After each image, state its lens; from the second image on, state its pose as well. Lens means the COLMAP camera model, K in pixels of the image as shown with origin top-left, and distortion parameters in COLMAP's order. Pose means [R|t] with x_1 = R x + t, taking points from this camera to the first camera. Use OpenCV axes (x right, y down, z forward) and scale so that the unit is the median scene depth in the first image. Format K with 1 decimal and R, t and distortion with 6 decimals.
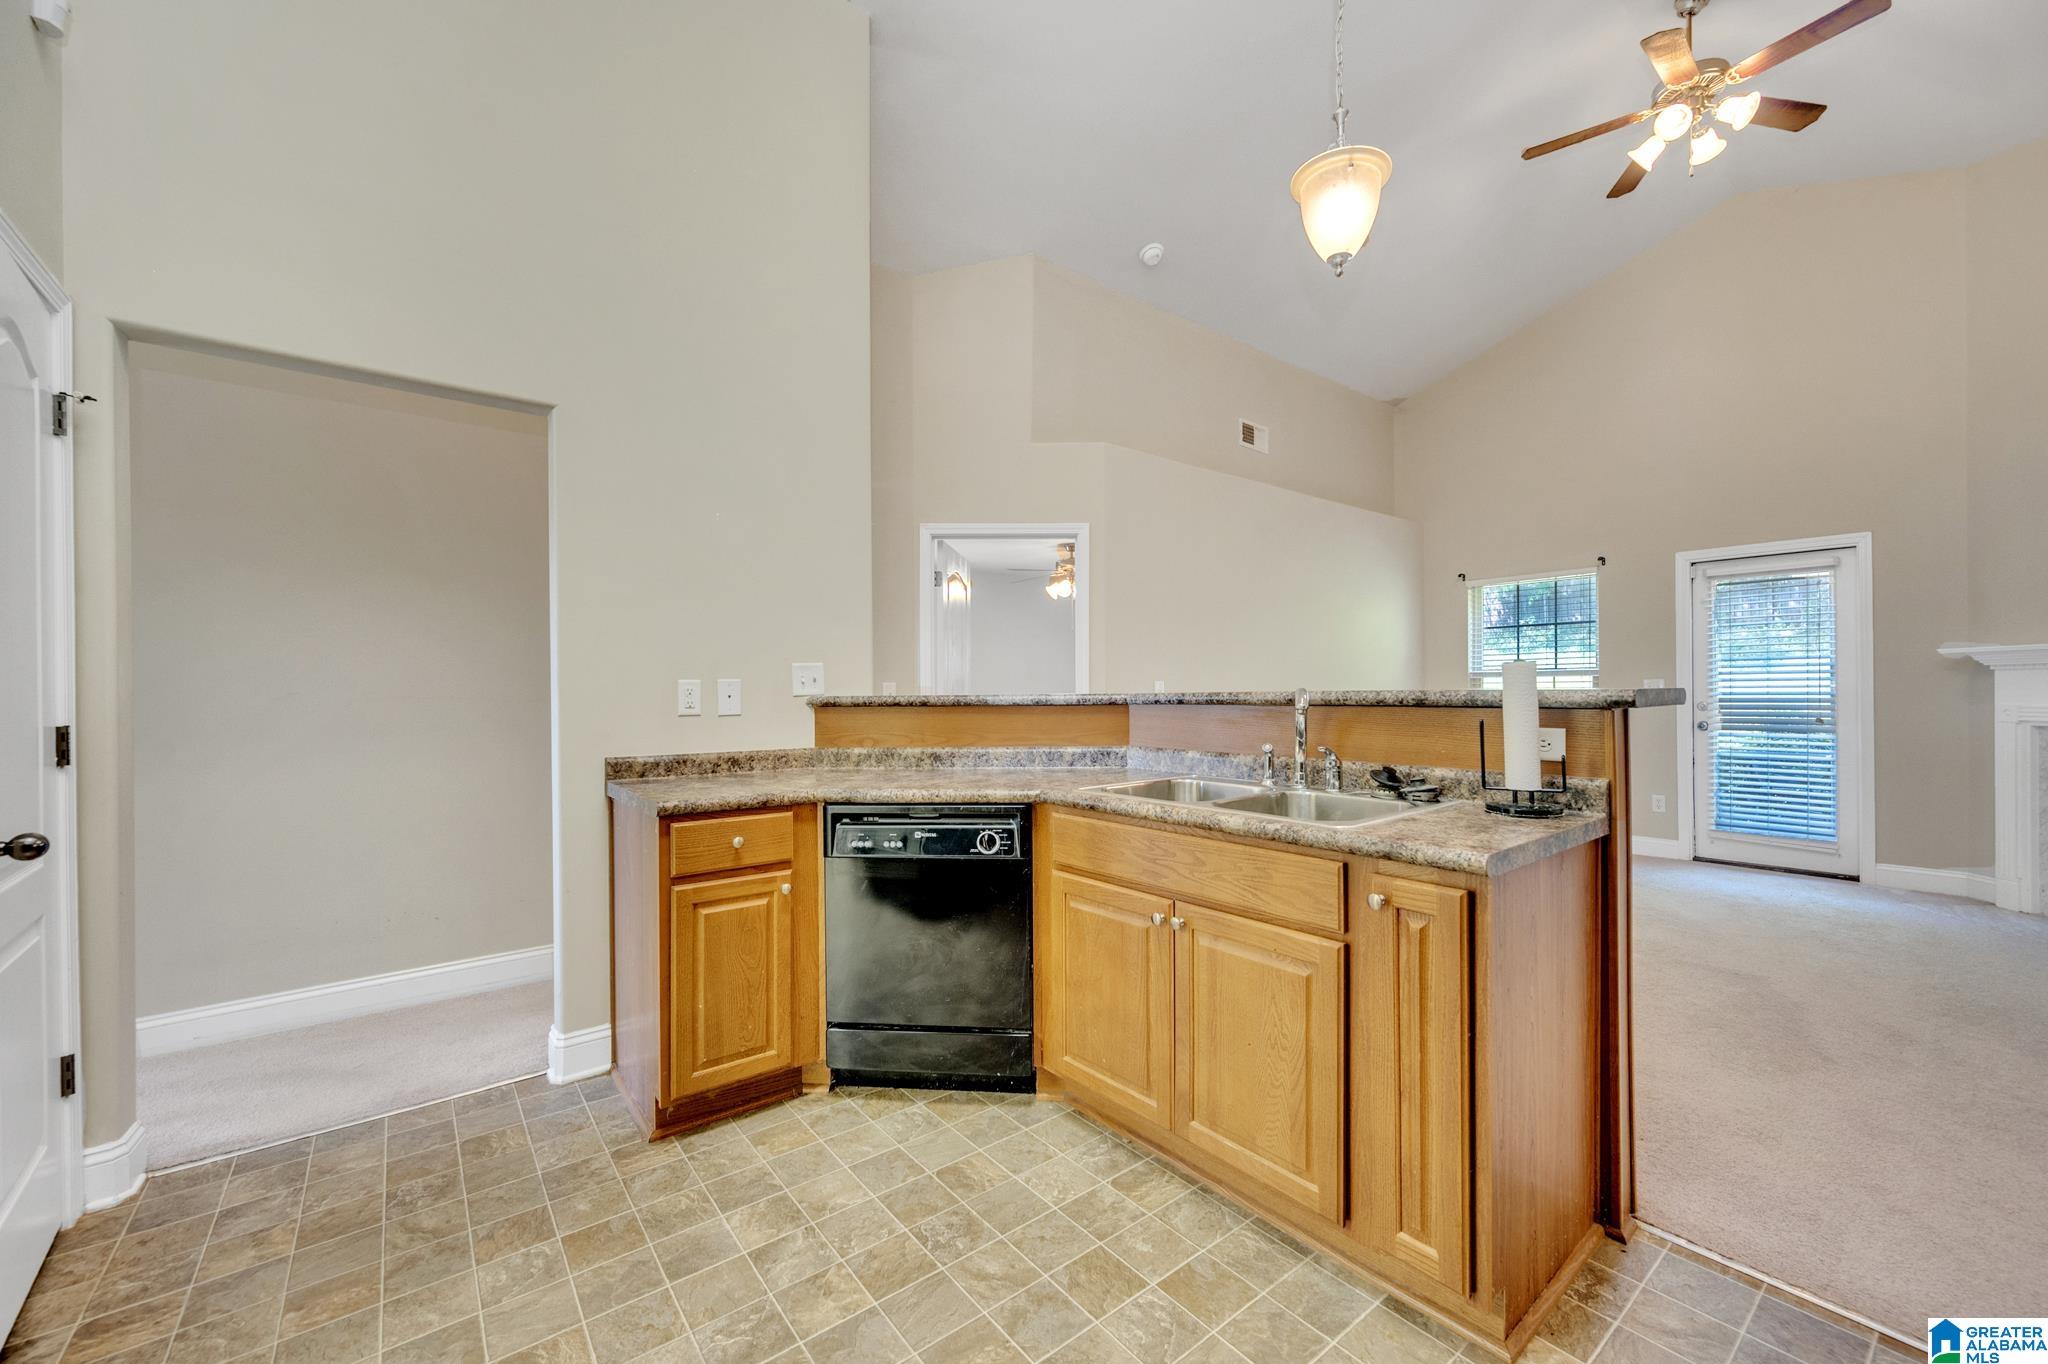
lens RADIAL K [[802.7, 0, 1020.9], [0, 802.7, 692.1], [0, 0, 1]] dist [0.002943, -0.000280]
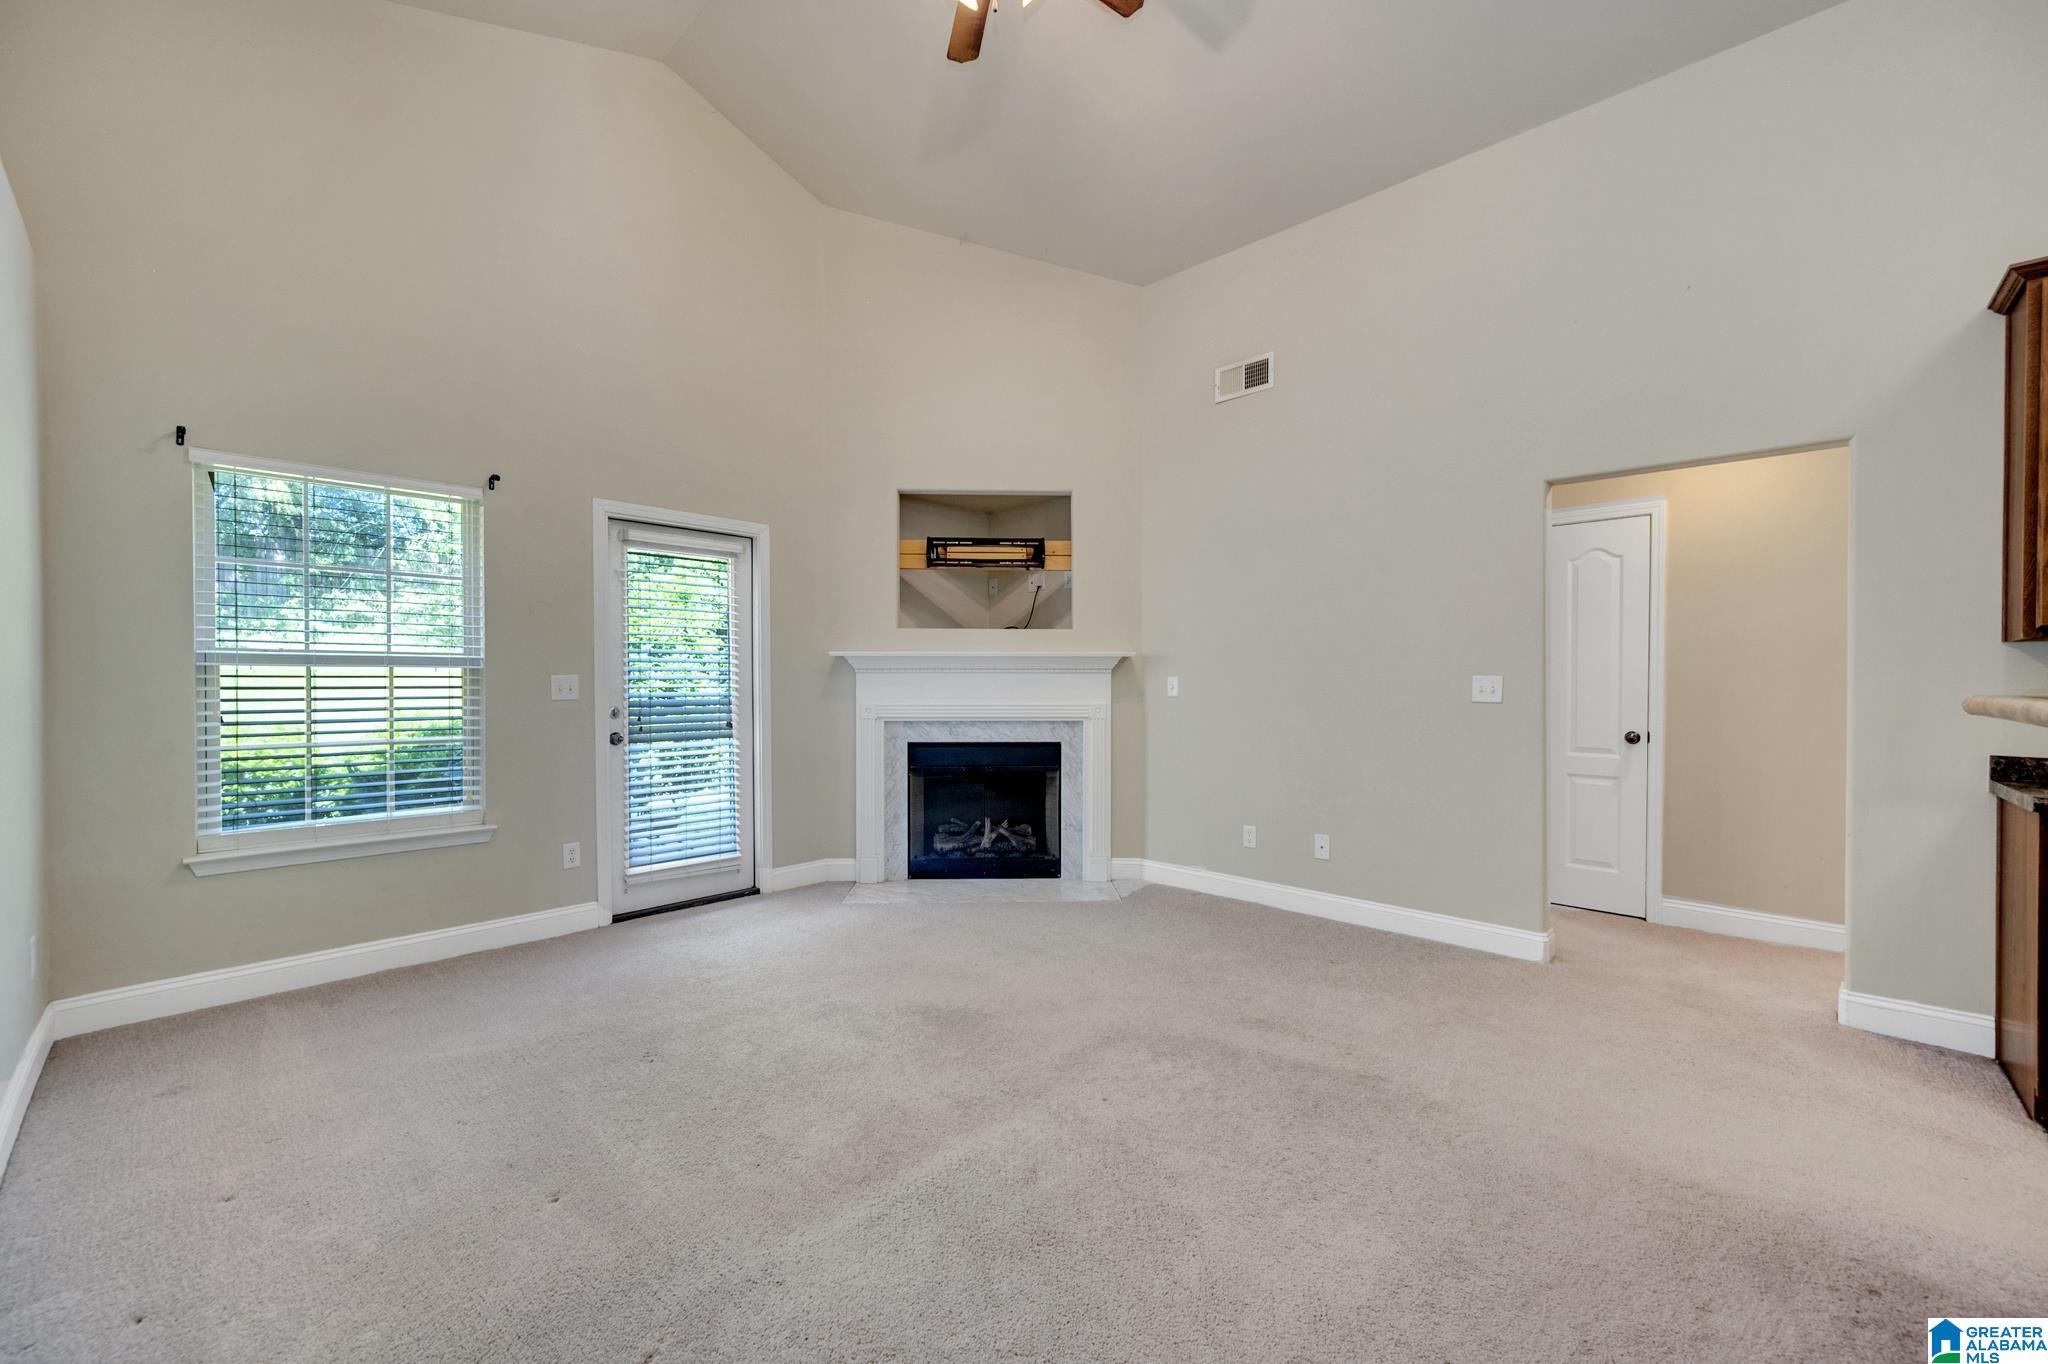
lens RADIAL K [[802.7, 0, 1030.3], [0, 802.7, 691.0], [0, 0, 1]] dist [0.002943, -0.000280]
pose [[-0.135568, 0.000255, 0.990768, 0.115127], [0.001598, 0.999999, -0.000039, -0.003718], [-0.990767, 0.001578, -0.135568, 1.515468]]
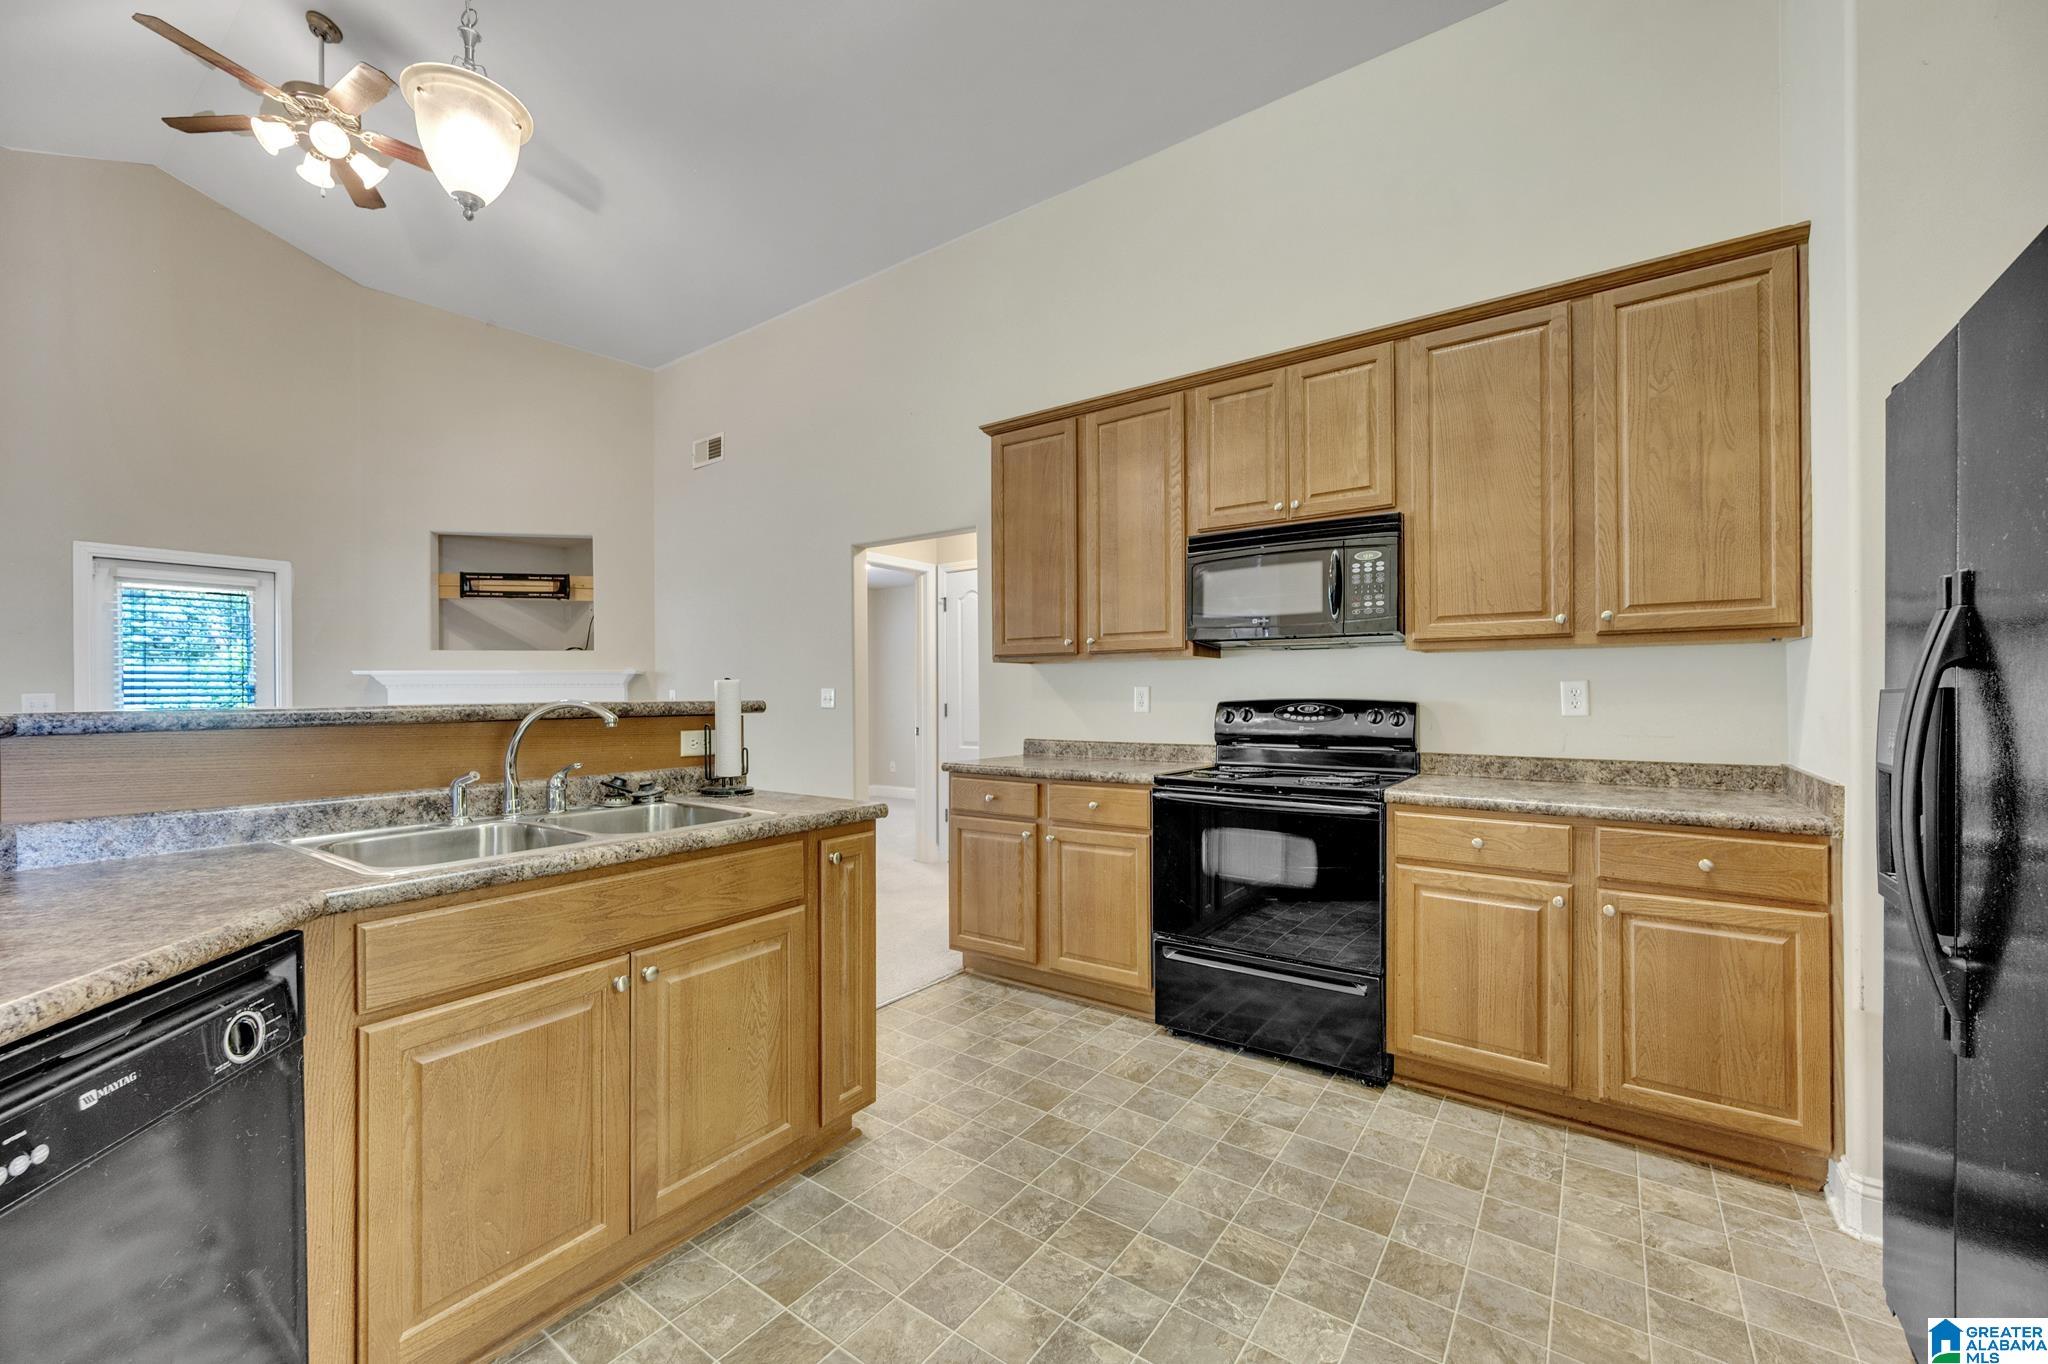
lens RADIAL K [[802.7, 0, 1017.7], [0, 802.7, 690.4], [0, 0, 1]] dist [0.002943, -0.000280]
pose [[-0.270166, 0.012687, 0.962730, -0.524732], [0.011241, 0.999887, -0.010022, -0.001056], [-0.962748, 0.008115, -0.270278, 0.619237]]
